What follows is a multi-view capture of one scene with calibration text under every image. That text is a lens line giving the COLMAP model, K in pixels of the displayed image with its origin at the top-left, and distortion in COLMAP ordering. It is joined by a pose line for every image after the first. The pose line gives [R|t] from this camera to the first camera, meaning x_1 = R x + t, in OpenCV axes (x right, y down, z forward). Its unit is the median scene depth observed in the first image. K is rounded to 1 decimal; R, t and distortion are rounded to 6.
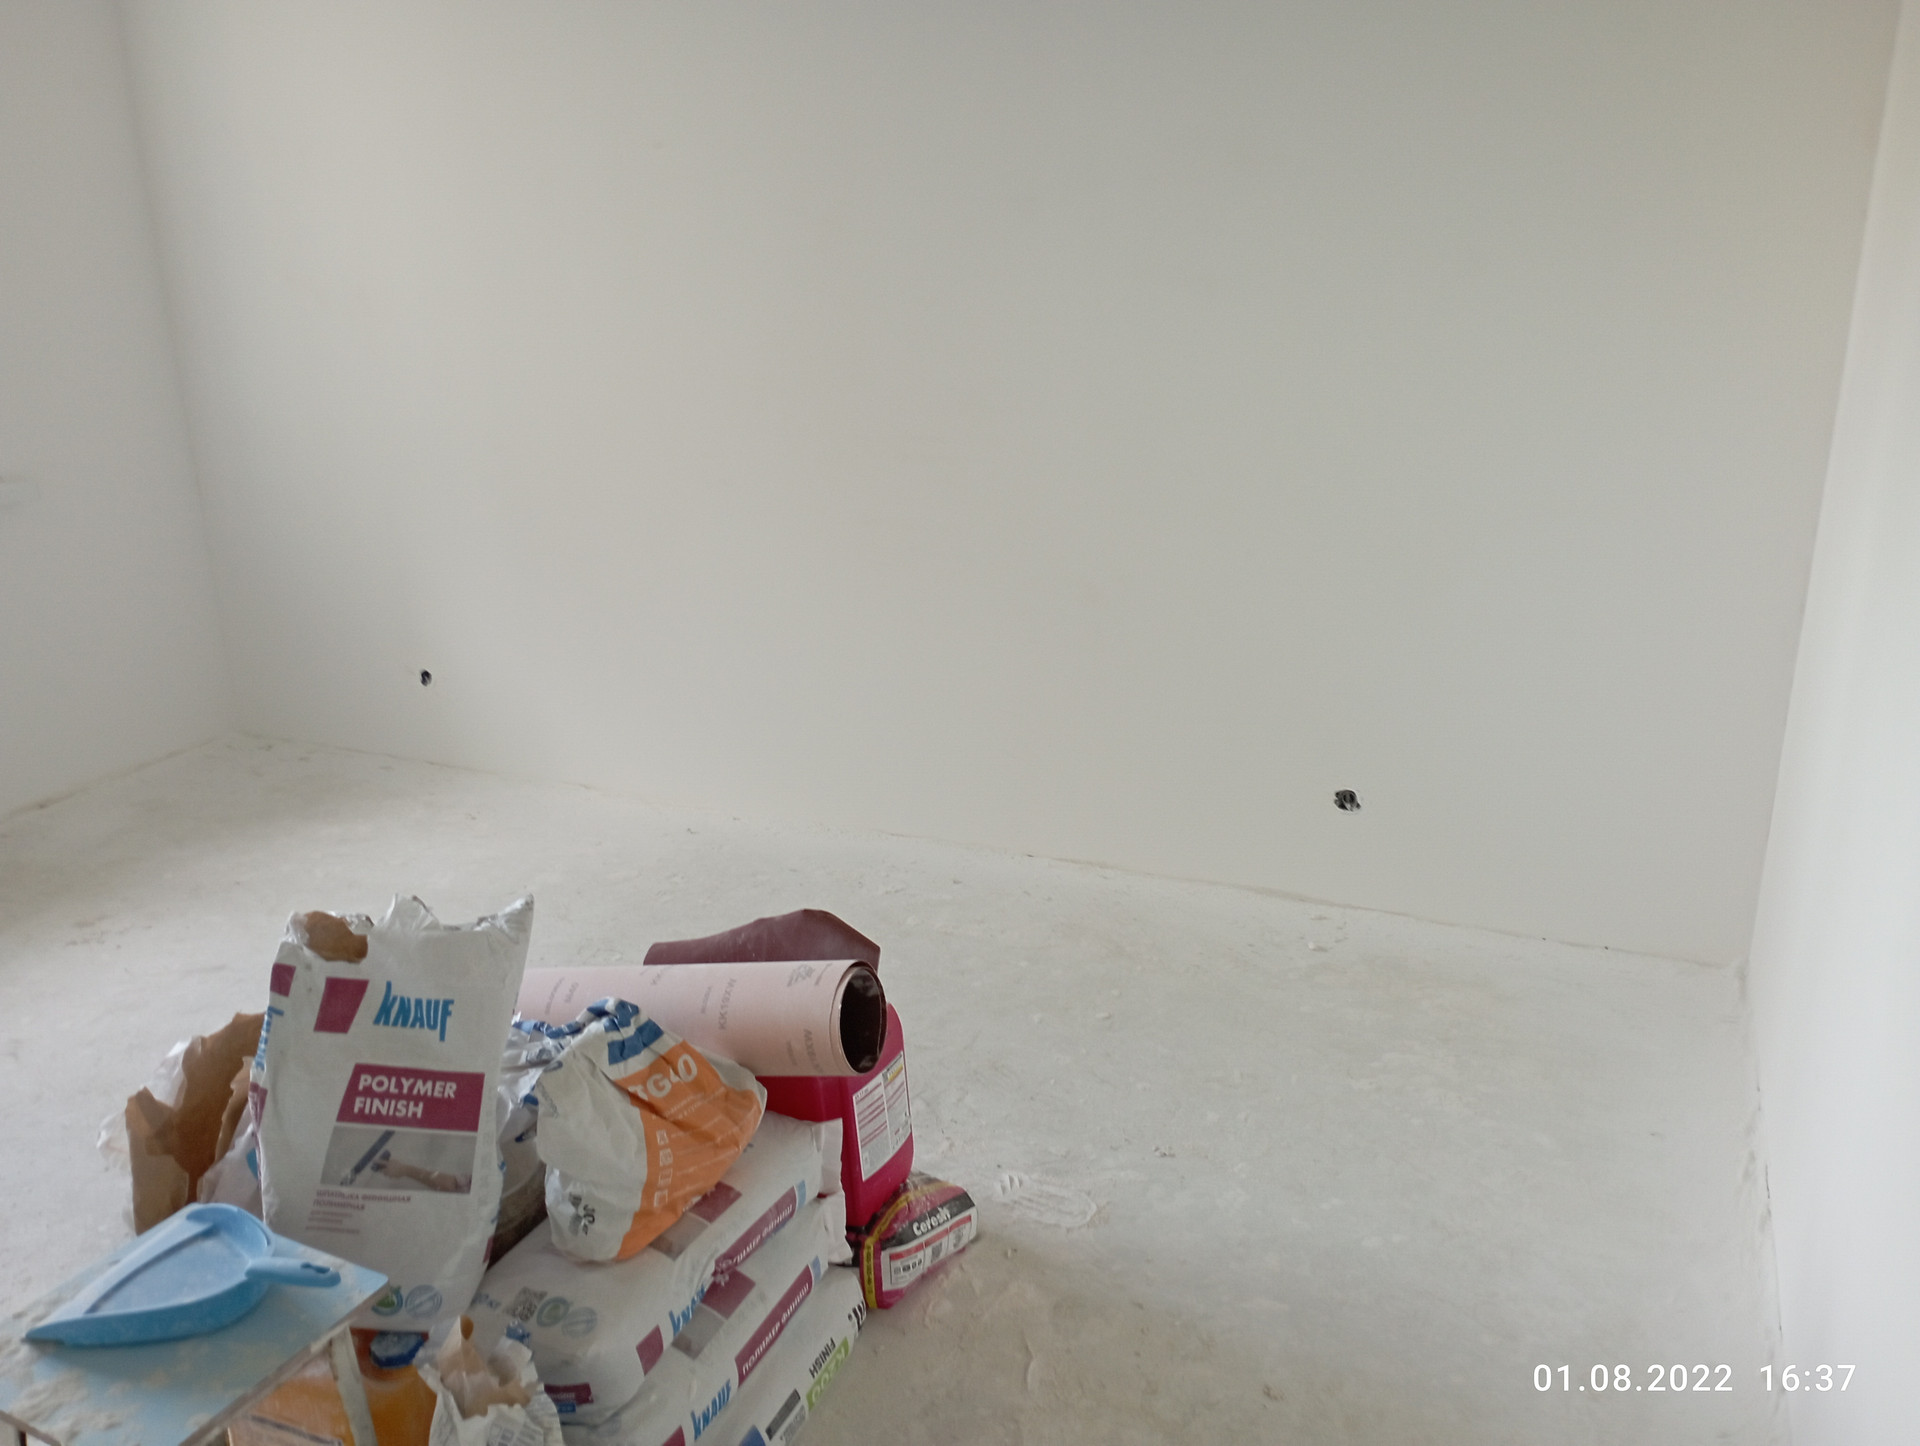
lens RADIAL K [[1571.5, 0, 966.4], [0, 1571.5, 709.1], [0, 0, 1]] dist [0.110893, -0.134601]
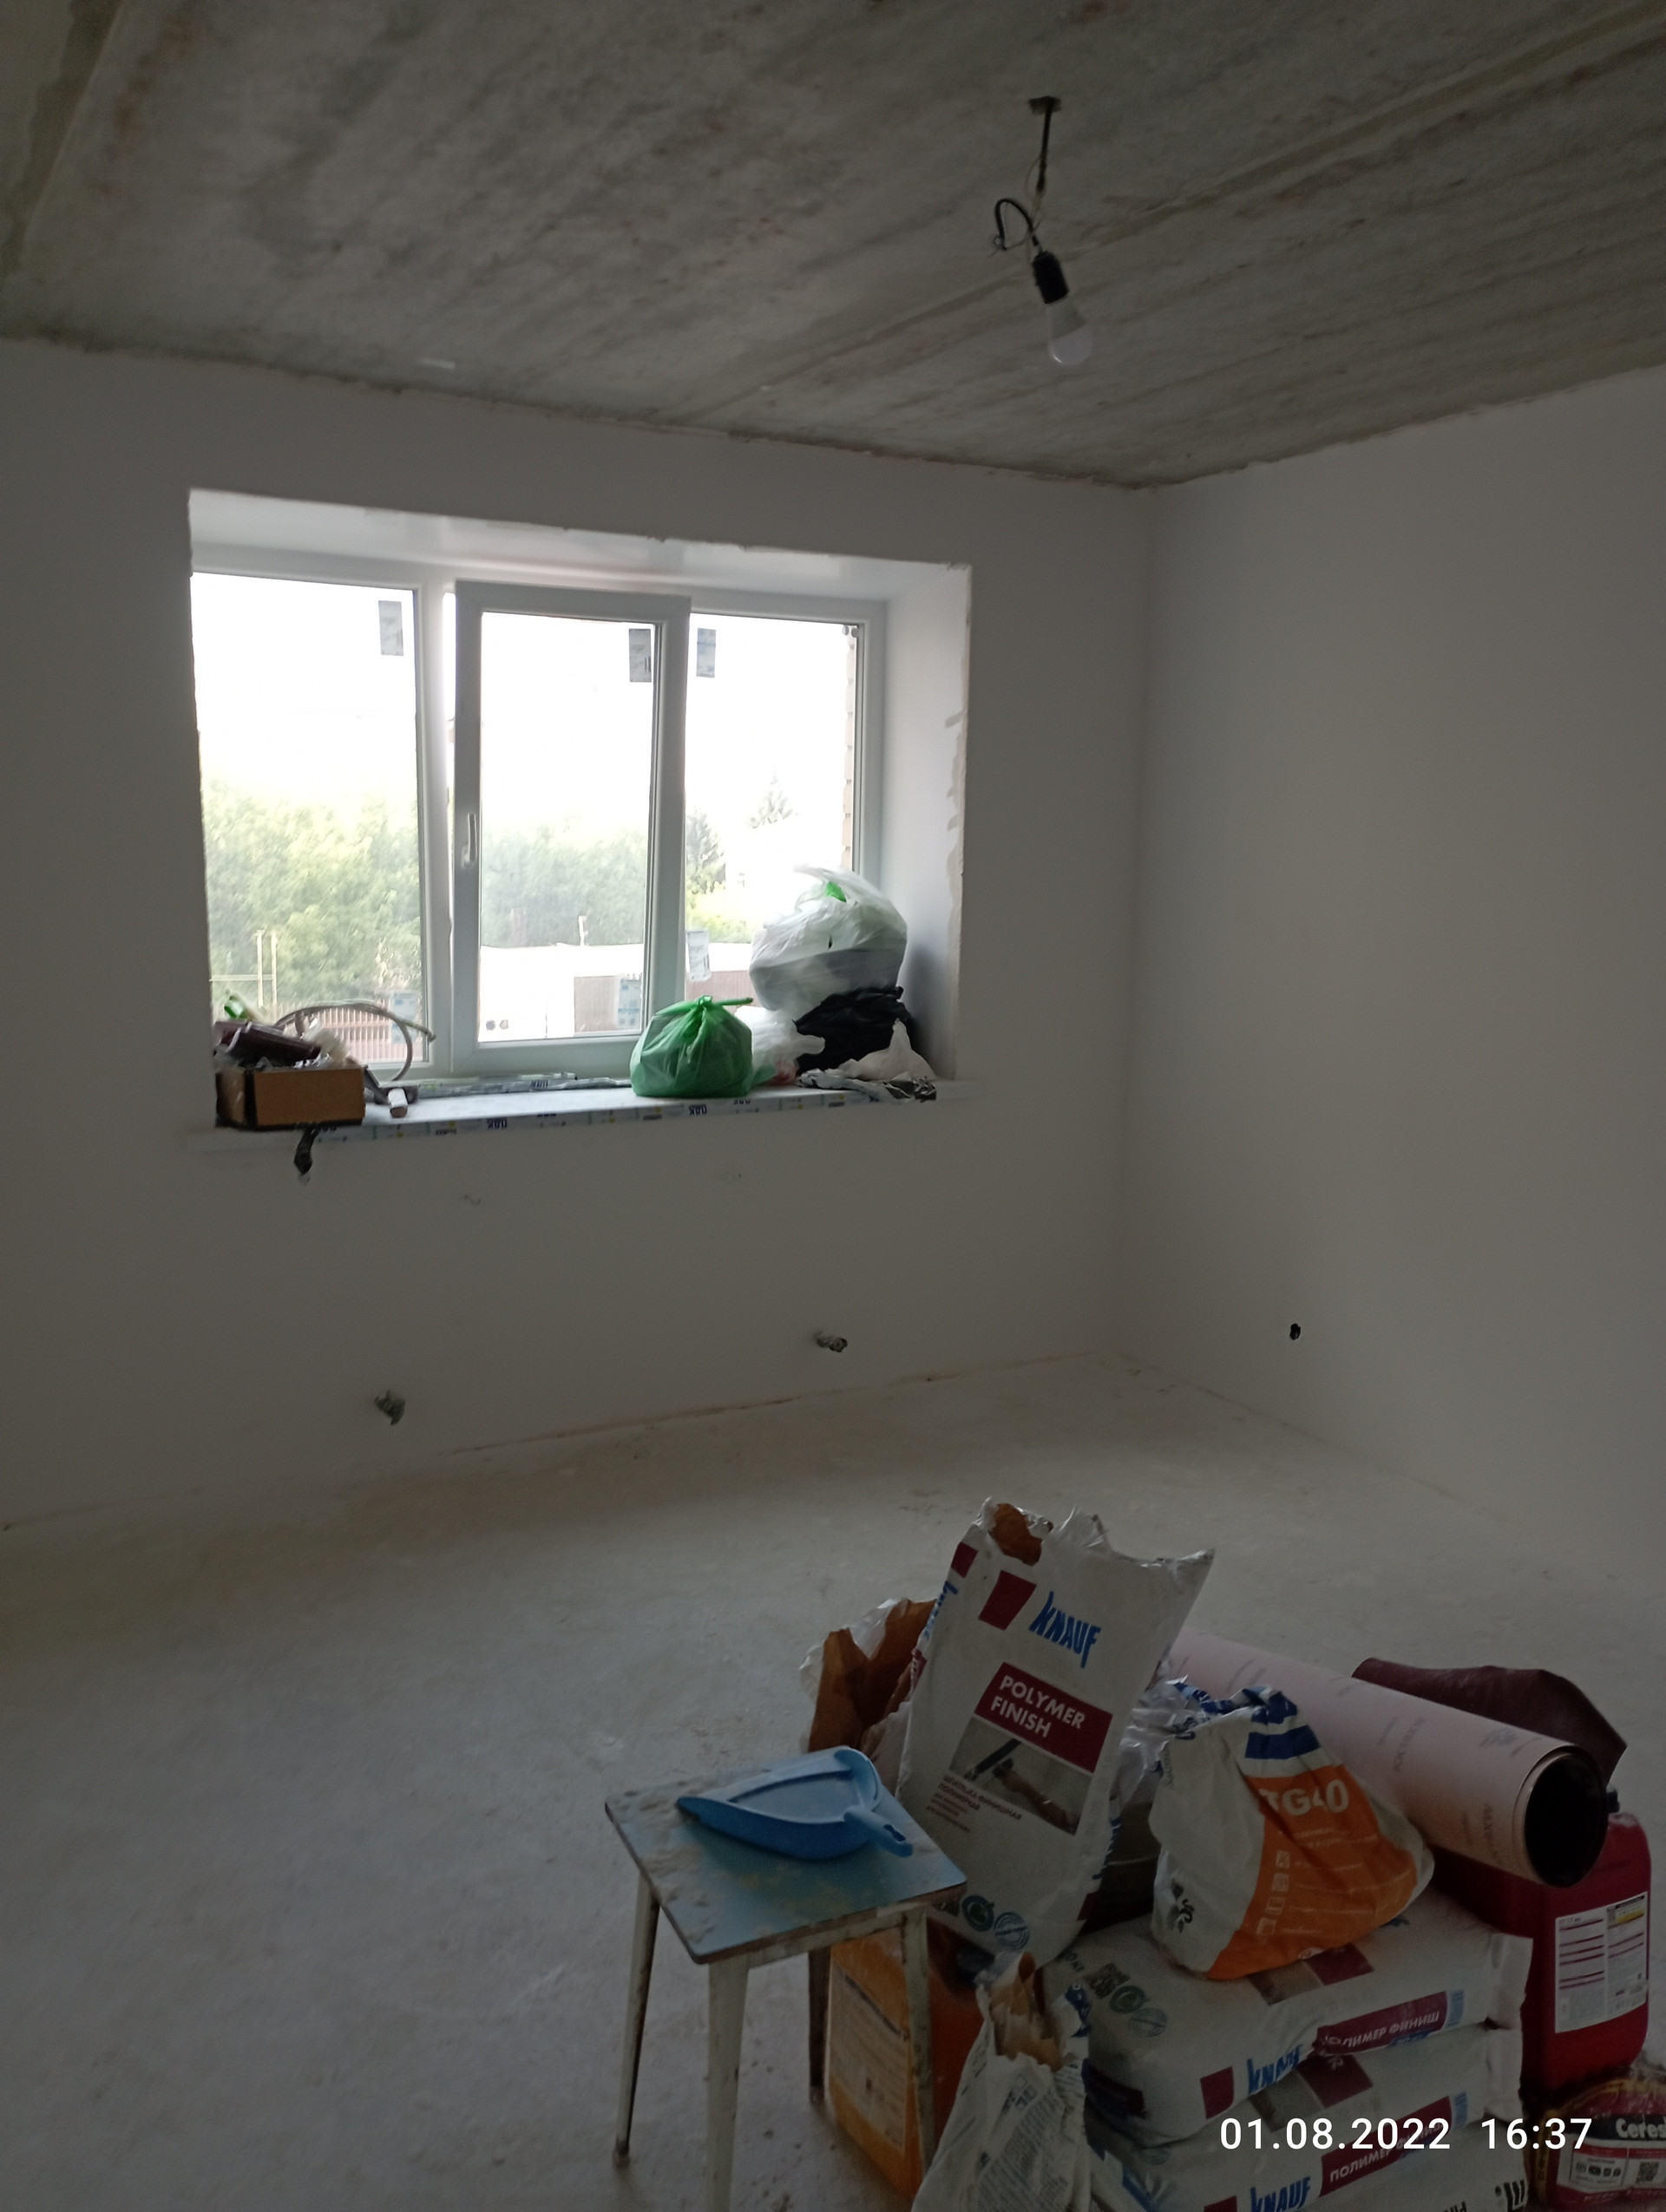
lens RADIAL K [[1810.8, 0, 833.0], [0, 1810.8, 1106.0], [0, 0, 1]] dist [0.110893, -0.134601]
pose [[0.782289, 0.115236, -0.612164, 0.192660], [-0.211473, 0.973505, -0.086986, 0.003441], [0.585921, 0.197504, 0.785932, -0.037272]]
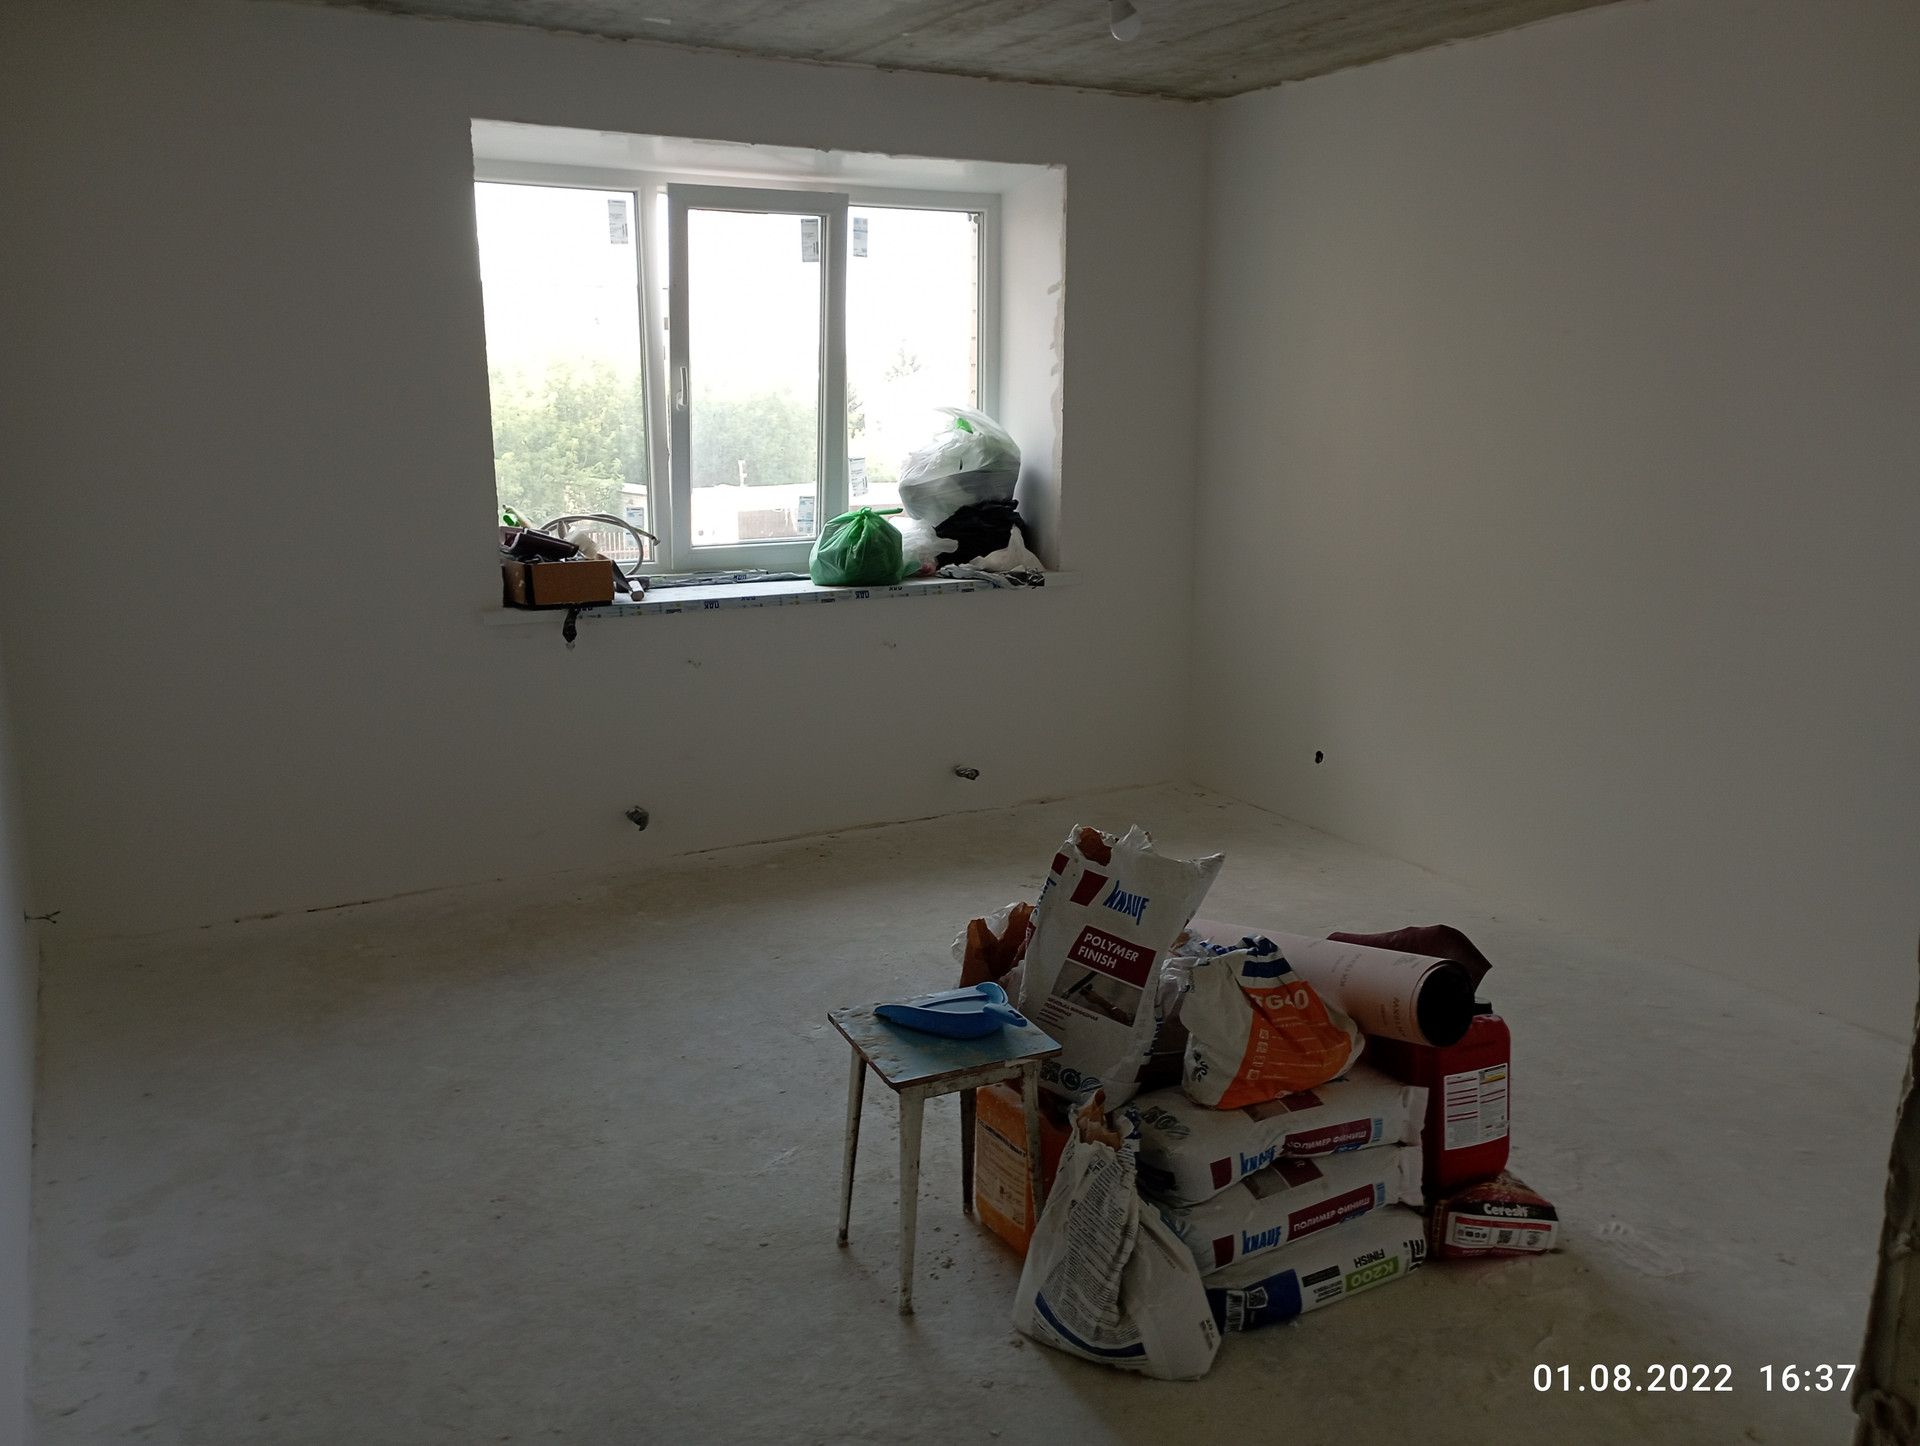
lens RADIAL K [[1571.5, 0, 966.4], [0, 1571.5, 709.1], [0, 0, 1]] dist [0.110893, -0.134601]
pose [[0.785716, 0.135800, -0.603497, 0.397961], [-0.195681, 0.980070, -0.034228, 0.090089], [0.586821, 0.144986, 0.796630, -0.291898]]
